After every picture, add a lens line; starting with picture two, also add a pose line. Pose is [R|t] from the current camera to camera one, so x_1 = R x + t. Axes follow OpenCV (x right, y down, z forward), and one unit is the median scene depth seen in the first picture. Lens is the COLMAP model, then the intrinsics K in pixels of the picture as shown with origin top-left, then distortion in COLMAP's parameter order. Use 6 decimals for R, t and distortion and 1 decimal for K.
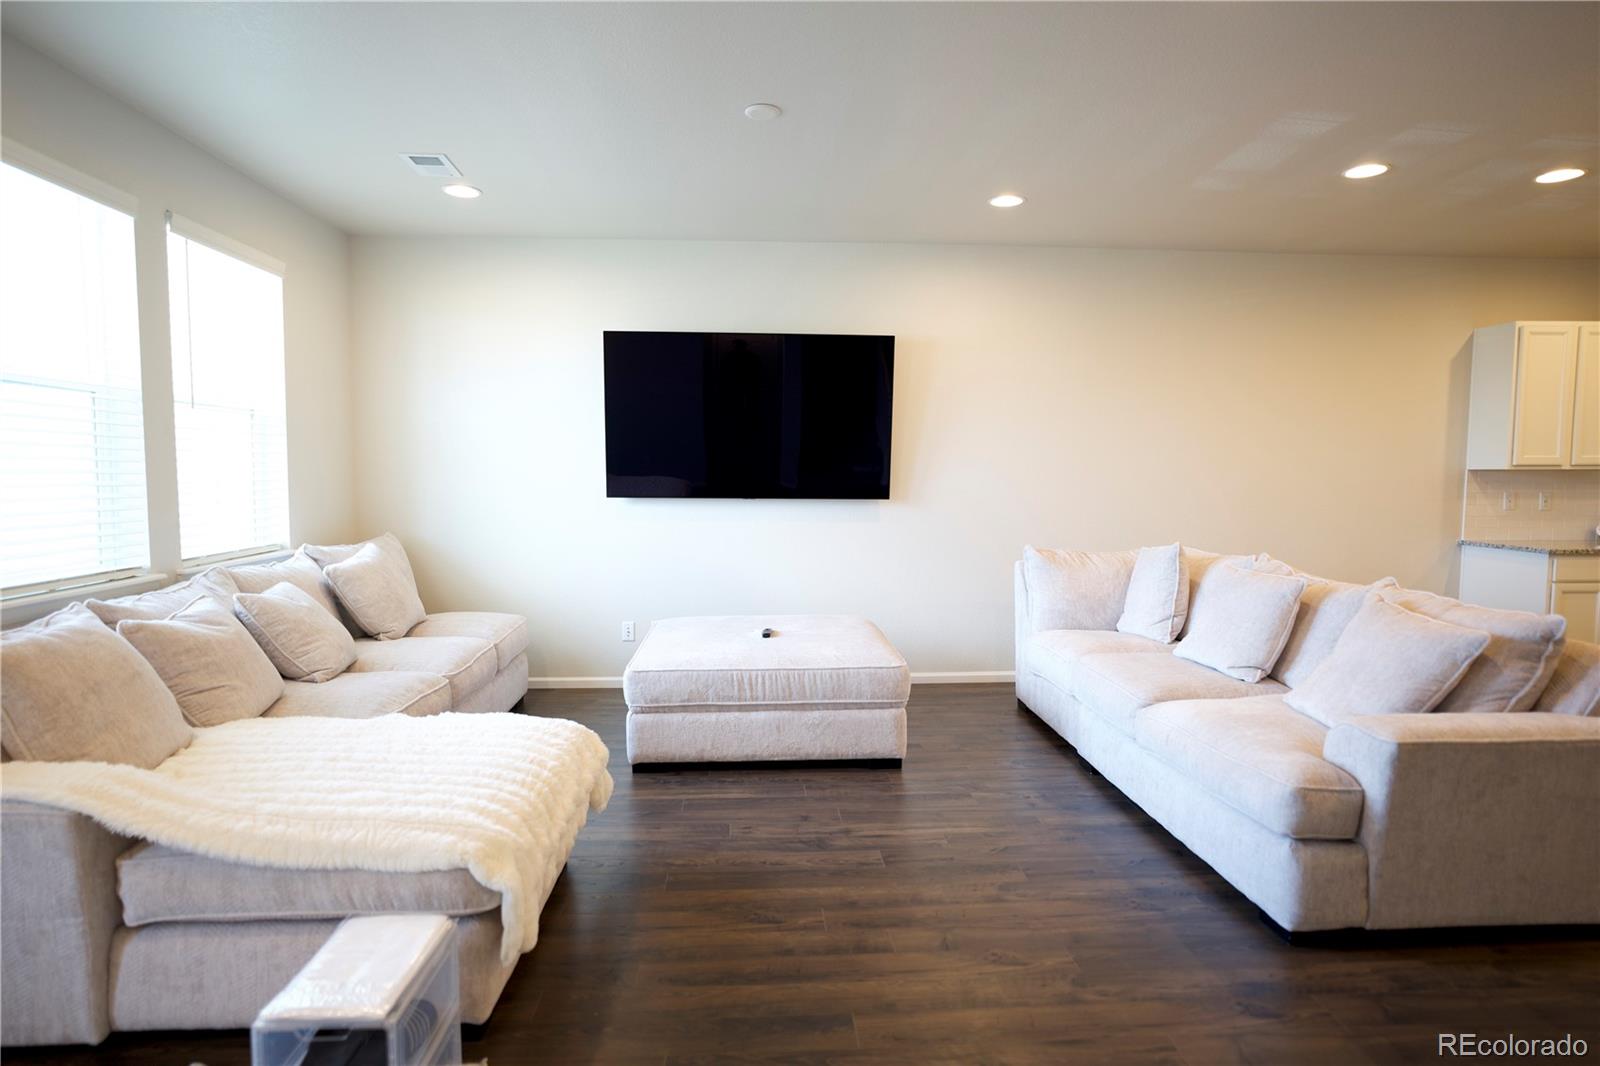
lens RADIAL K [[868.4, 0, 791.7], [0, 868.4, 534.1], [0, 0, 1]] dist [-0.057342, 0.039059]
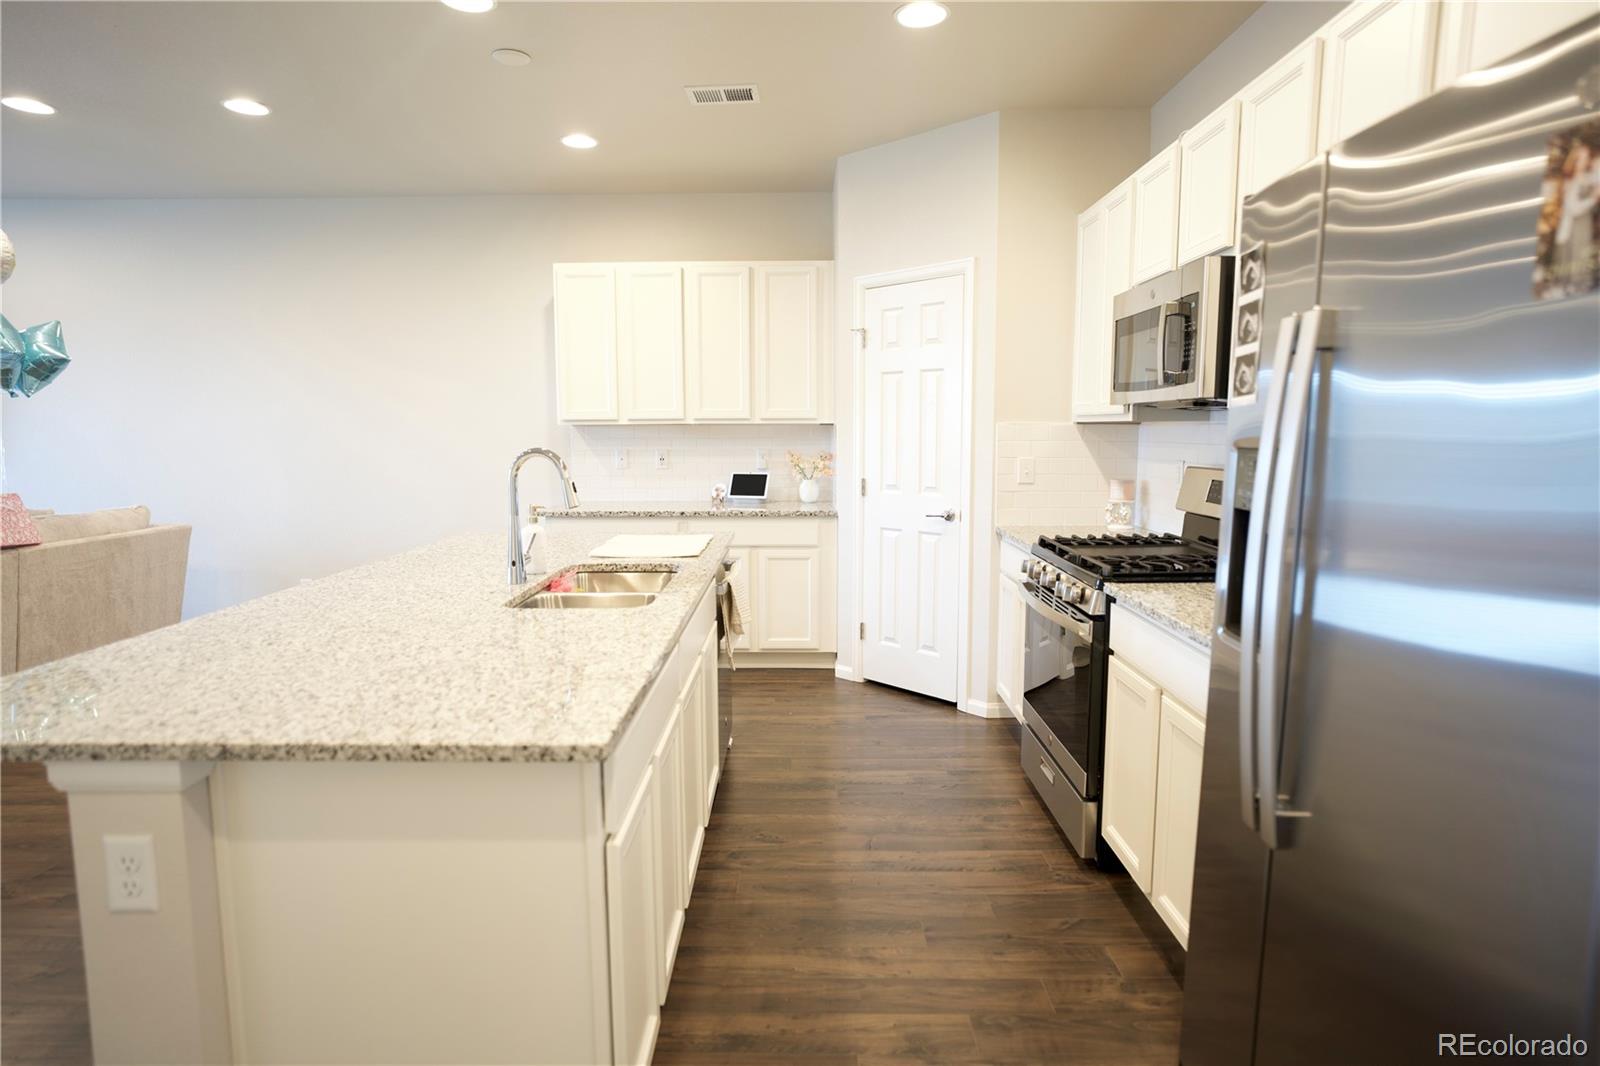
lens RADIAL K [[868.4, 0, 791.7], [0, 868.4, 534.1], [0, 0, 1]] dist [-0.057342, 0.039059]
pose [[0.997754, 0.005168, -0.066790, 1.157470], [-0.002101, 0.998944, 0.045898, -0.001174], [0.066956, -0.045655, 0.996711, 0.075049]]
